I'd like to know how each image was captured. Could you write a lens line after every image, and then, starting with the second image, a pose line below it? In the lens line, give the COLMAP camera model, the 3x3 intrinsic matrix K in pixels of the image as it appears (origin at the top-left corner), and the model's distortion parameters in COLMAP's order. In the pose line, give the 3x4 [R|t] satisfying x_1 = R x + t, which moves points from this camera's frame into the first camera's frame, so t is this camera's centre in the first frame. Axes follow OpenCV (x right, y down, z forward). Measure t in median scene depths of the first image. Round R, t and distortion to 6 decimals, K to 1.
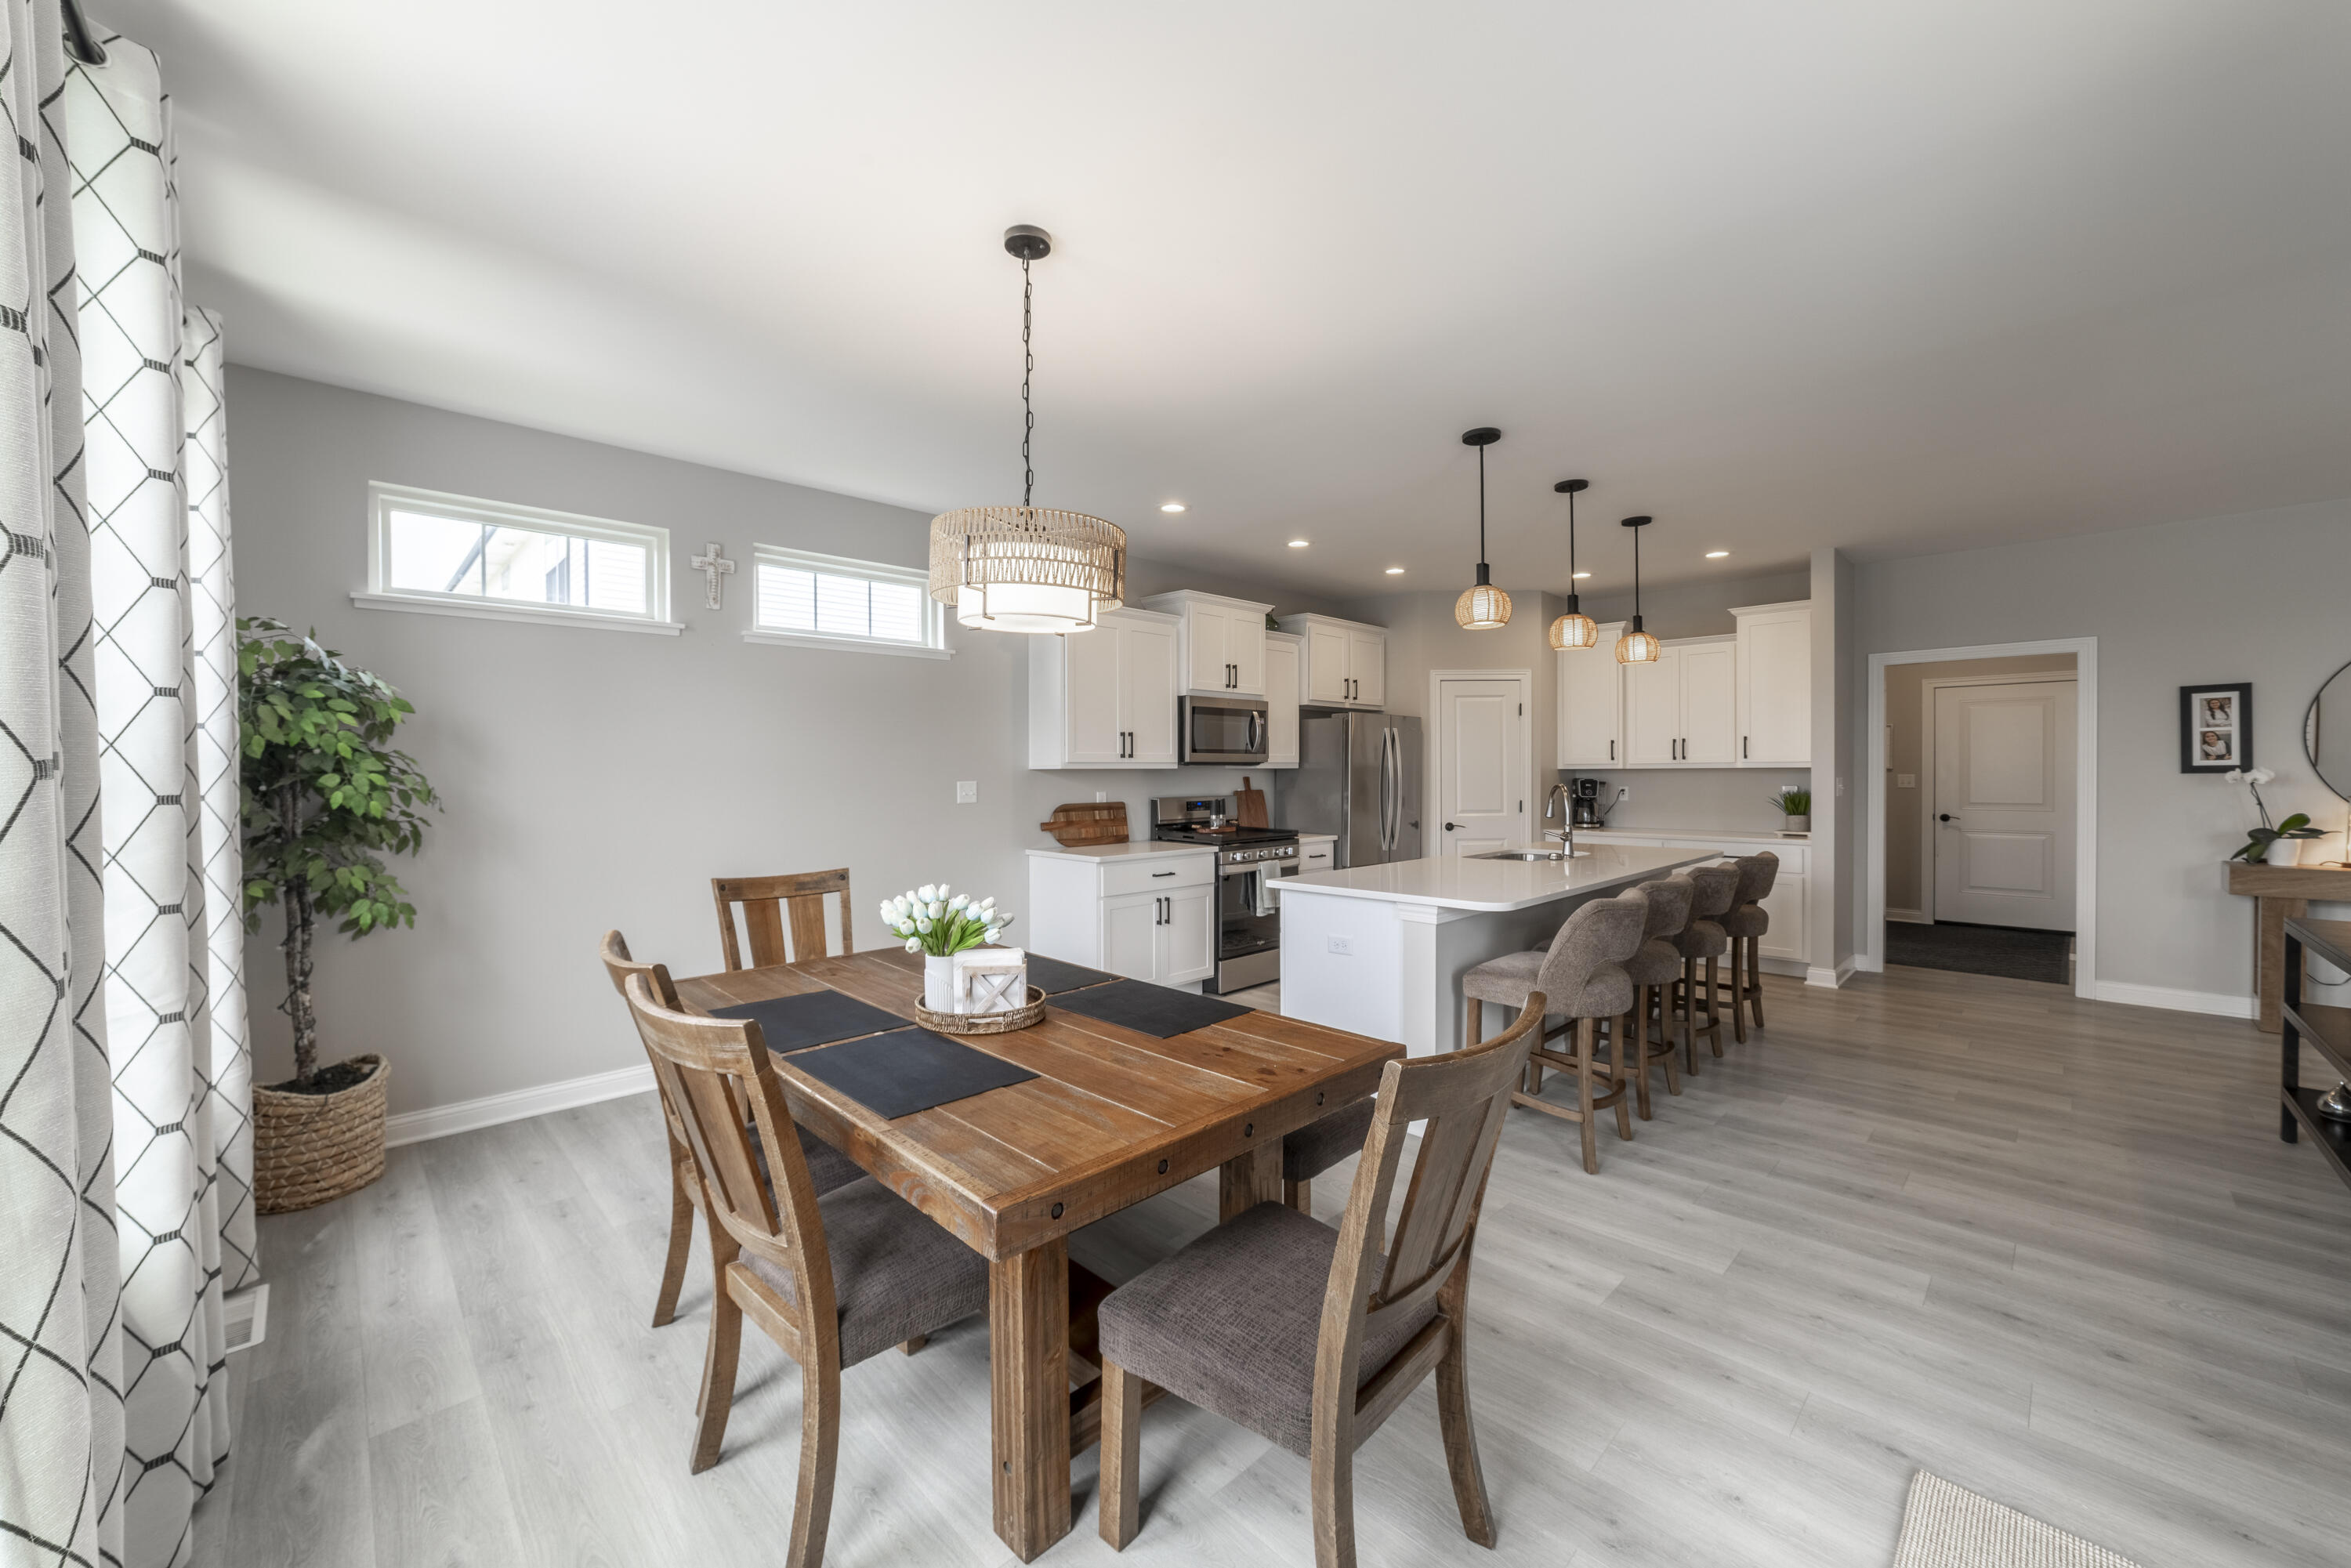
lens RADIAL K [[898.1, 0, 1158.9], [0, 898.1, 776.0], [0, 0, 1]] dist [-0.022322, 0.005942]
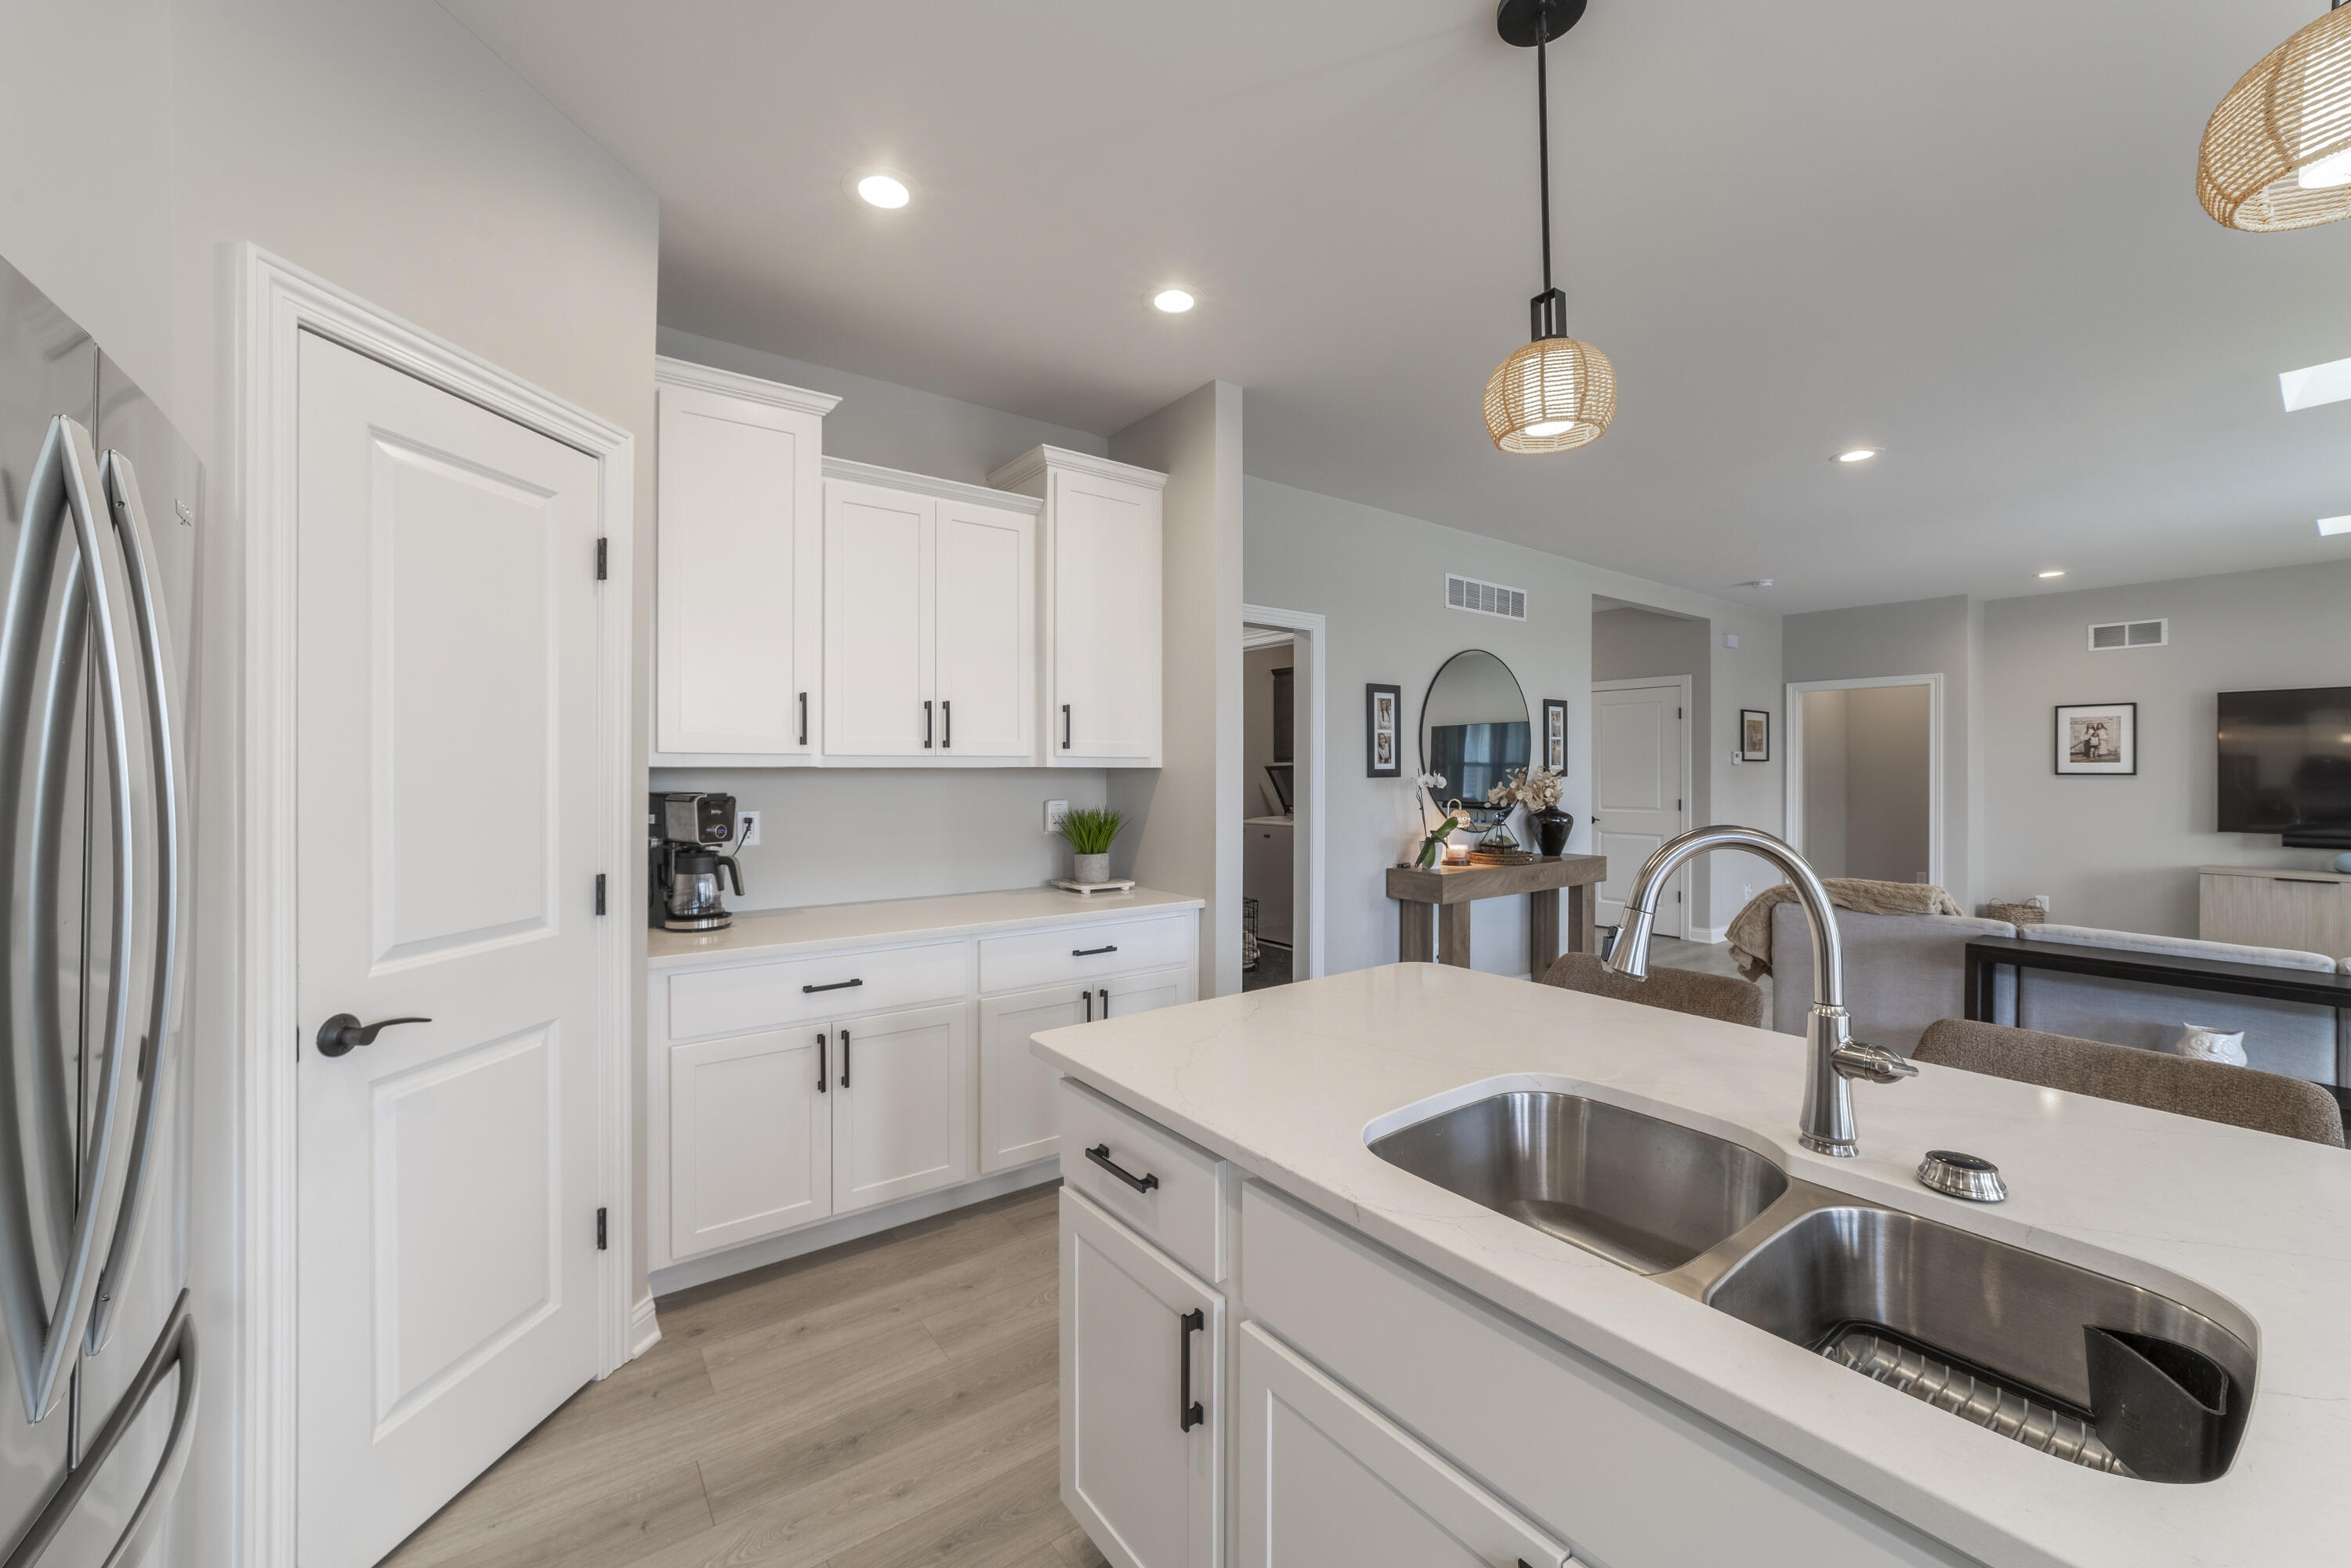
lens RADIAL K [[898.1, 0, 1156.4], [0, 898.1, 769.1], [0, 0, 1]] dist [-0.022322, 0.005942]
pose [[0.137410, 0.007878, 0.990483, 0.202907], [0.004444, 0.999953, -0.008570, -0.004843], [-0.990504, 0.005579, 0.137369, 1.095851]]
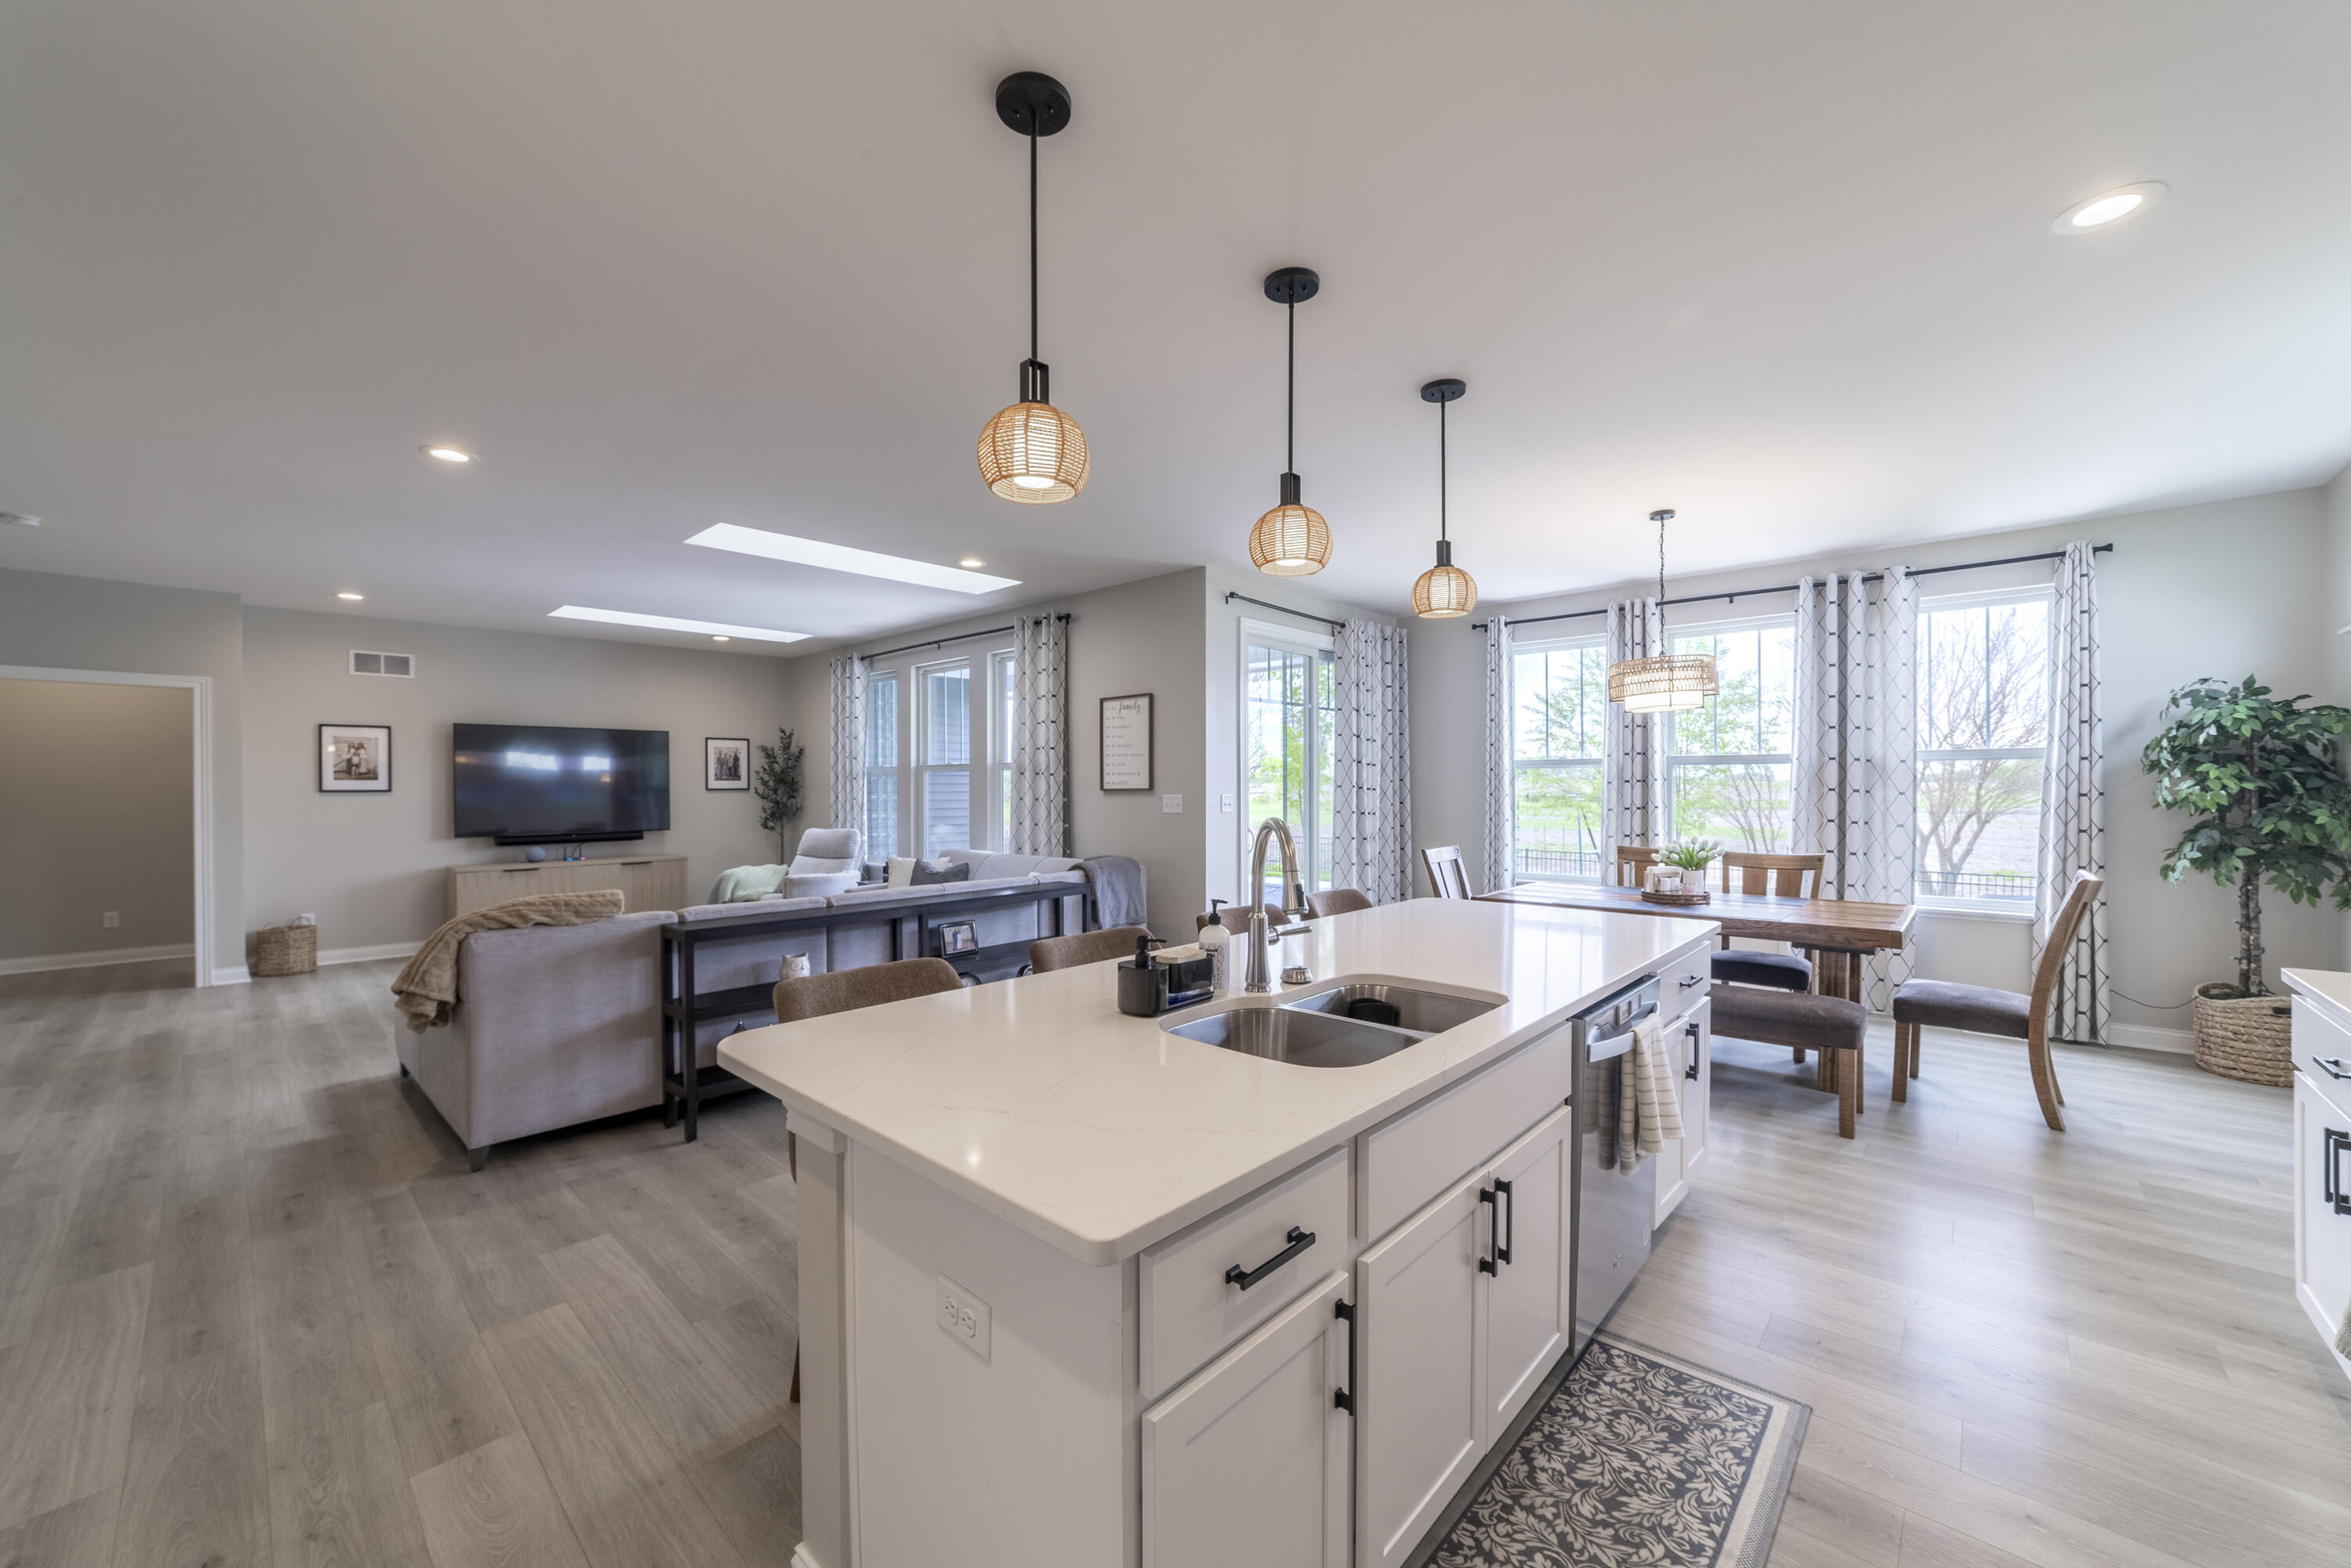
lens RADIAL K [[898.1, 0, 1167.8], [0, 898.1, 791.2], [0, 0, 1]] dist [-0.022322, 0.005942]
pose [[-0.998293, 0.009922, -0.057552, 0.503068], [0.009206, 0.999877, 0.012702, -0.008243], [0.057671, 0.012150, -0.998262, 1.364477]]
